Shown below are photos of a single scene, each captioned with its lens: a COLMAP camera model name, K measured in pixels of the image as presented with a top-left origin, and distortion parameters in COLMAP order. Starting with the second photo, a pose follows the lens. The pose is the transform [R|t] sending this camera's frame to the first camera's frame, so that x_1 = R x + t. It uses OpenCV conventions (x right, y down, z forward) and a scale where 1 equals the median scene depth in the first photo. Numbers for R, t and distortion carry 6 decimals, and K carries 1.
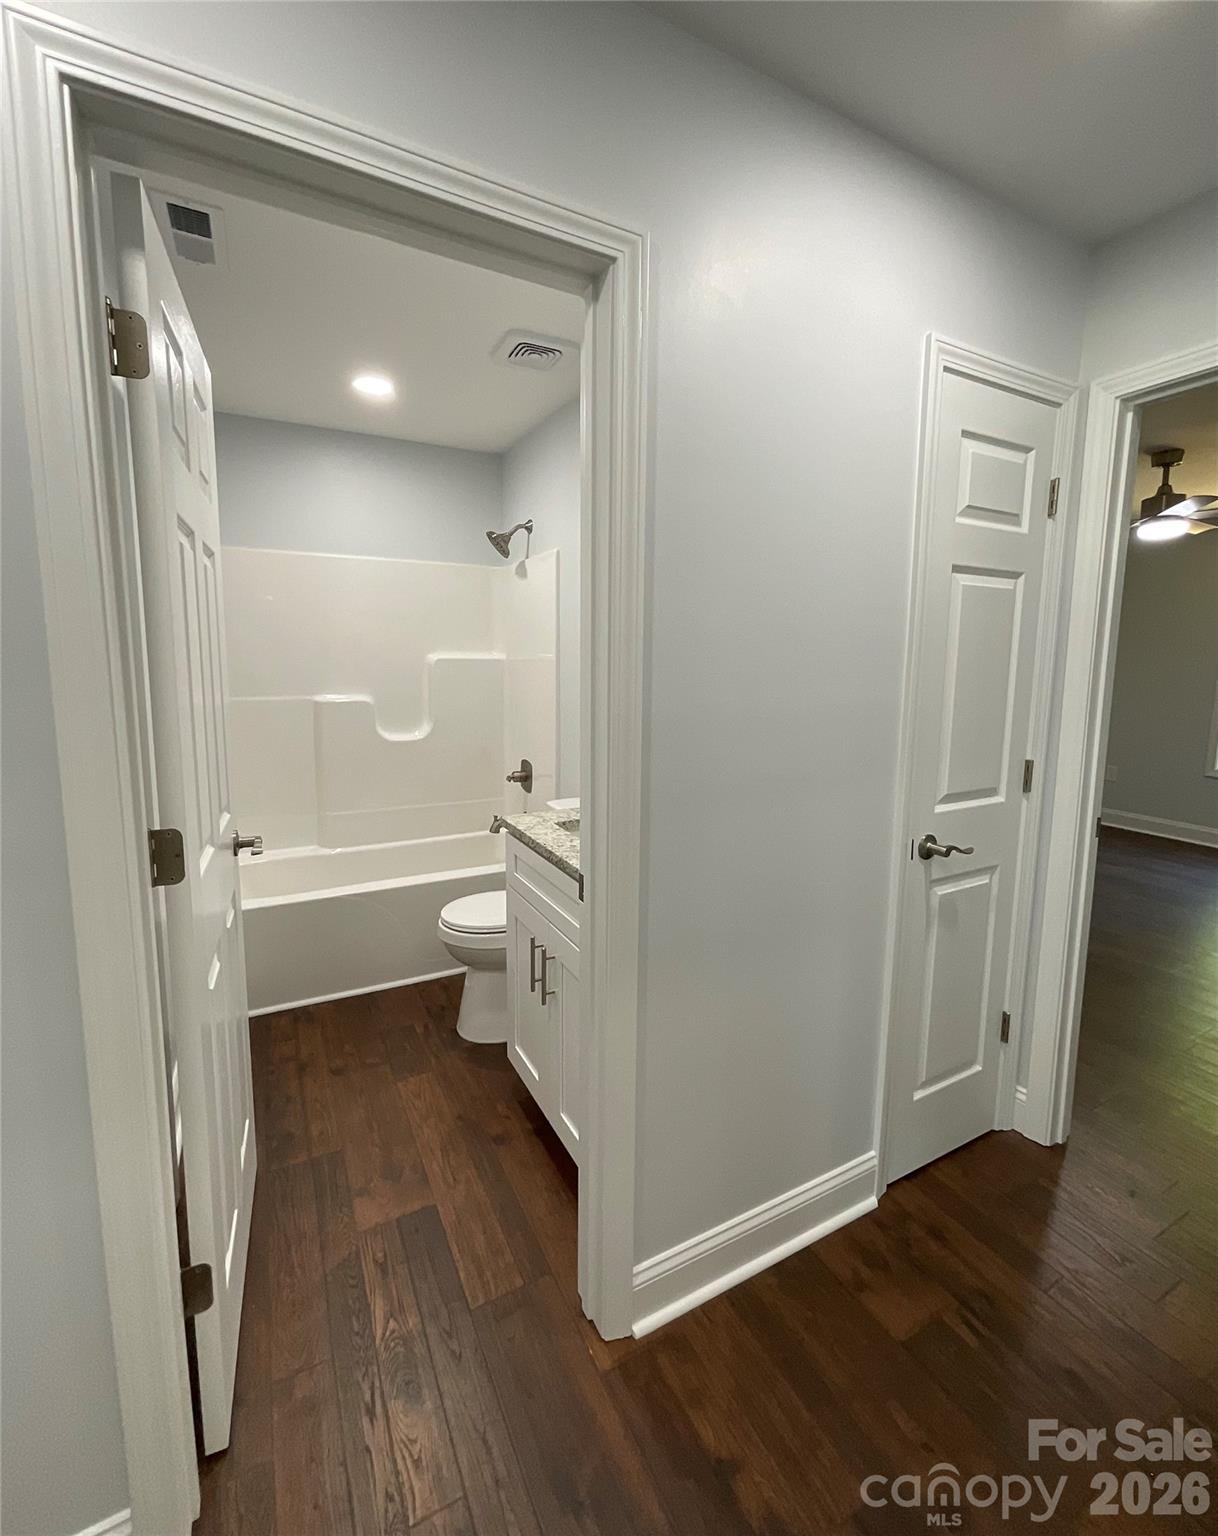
lens RADIAL K [[660.9, 0, 606.5], [0, 660.9, 738.9], [0, 0, 1]] dist [-0.002985, -0.000125]
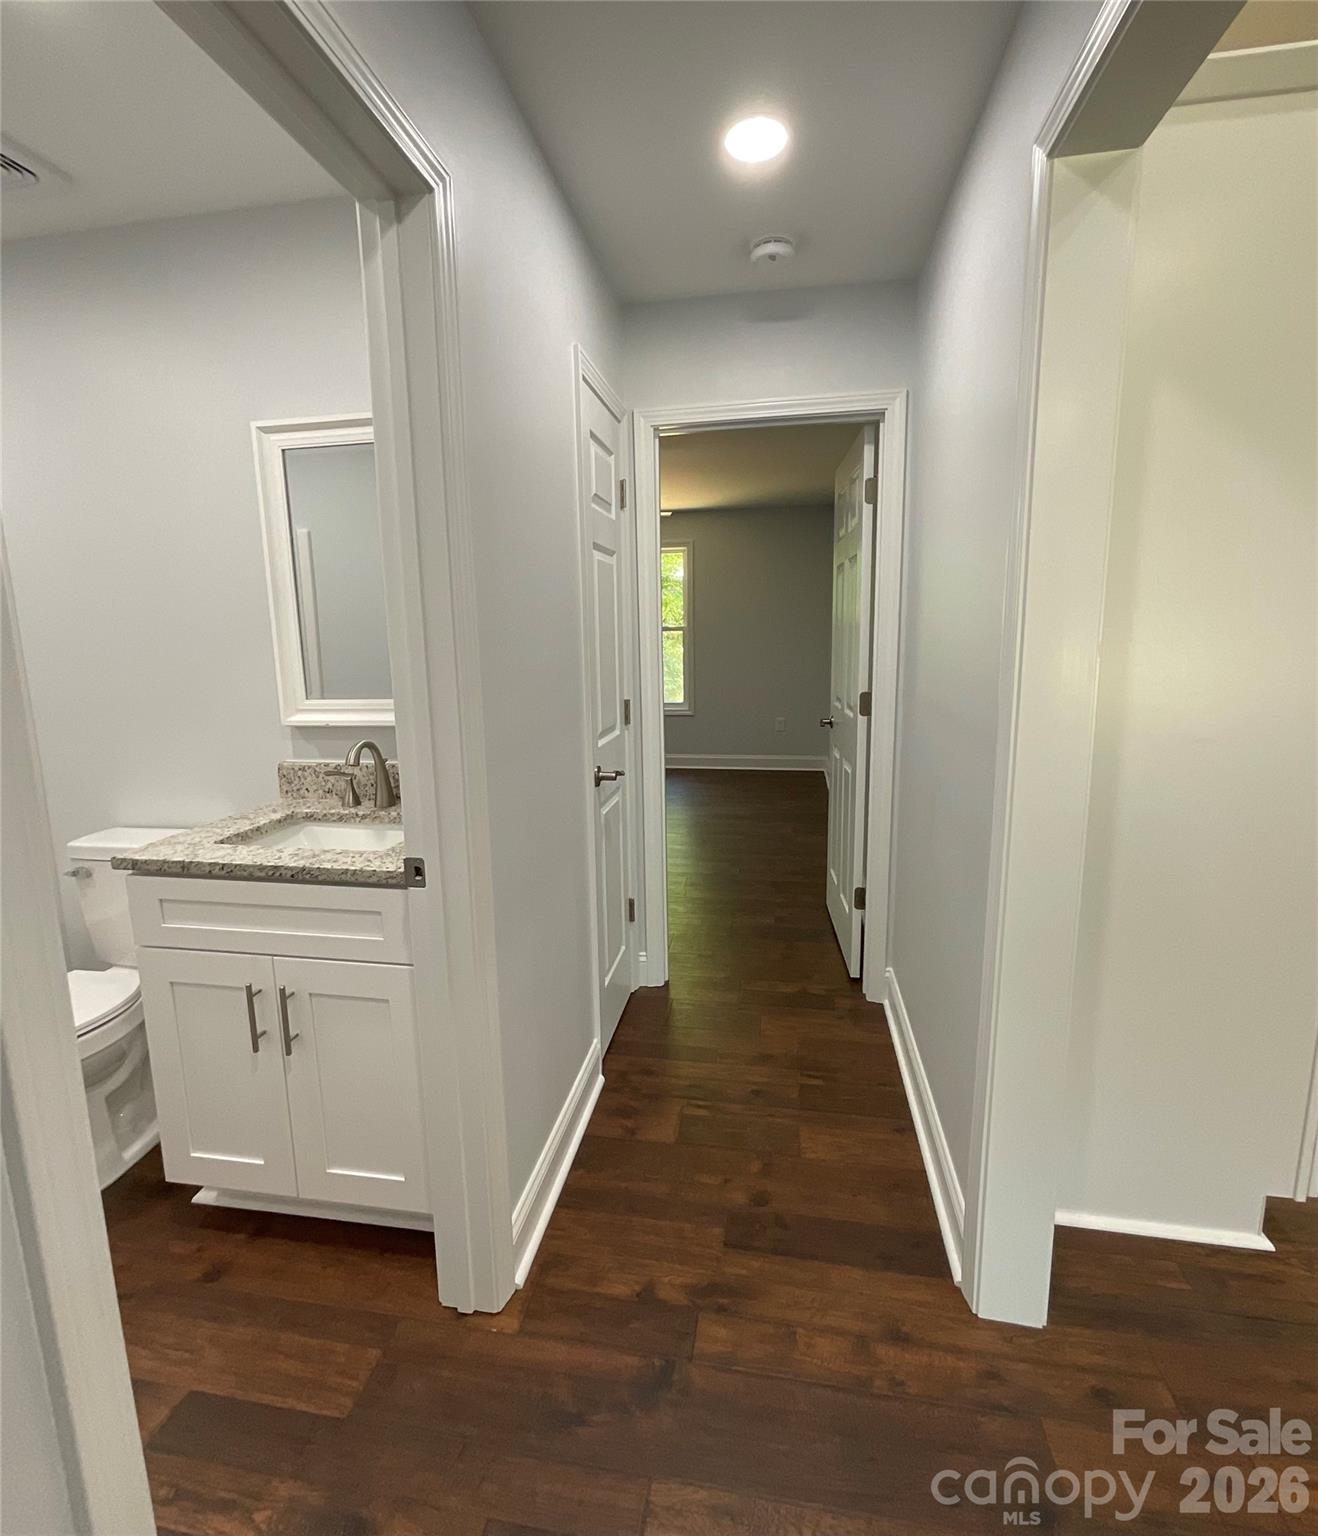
lens RADIAL K [[720.6, 0, 660.3], [0, 720.6, 745.7], [0, 0, 1]] dist [-0.002316, -0.000921]
pose [[0.608921, -0.144263, 0.780002, -0.354205], [0.118310, 0.988841, 0.090528, 0.001543], [-0.784358, 0.037158, 0.619194, 0.067794]]
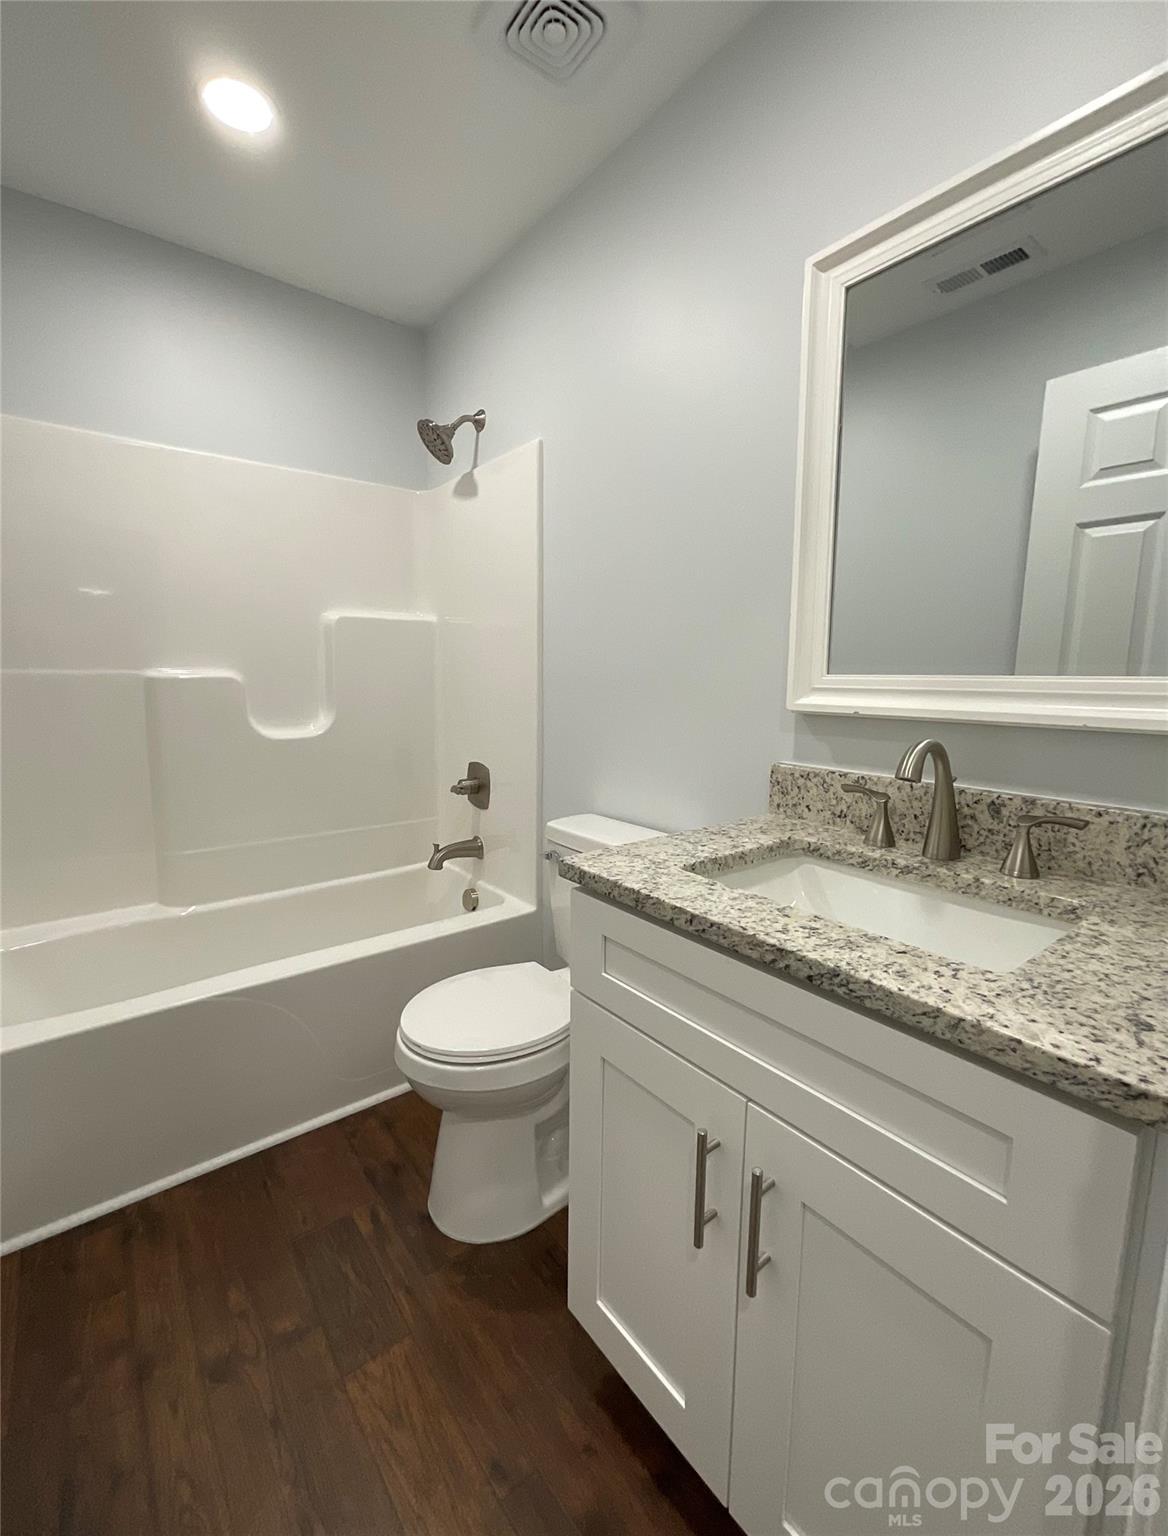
lens RADIAL K [[649.4, 0, 563.6], [0, 649.4, 756.4], [0, 0, 1]] dist [-0.002107, 0.000001]
pose [[0.986670, -0.025115, 0.160781, -0.217550], [0.023863, 0.999668, 0.009714, 0.032405], [-0.160972, -0.005748, 0.986942, 0.473510]]
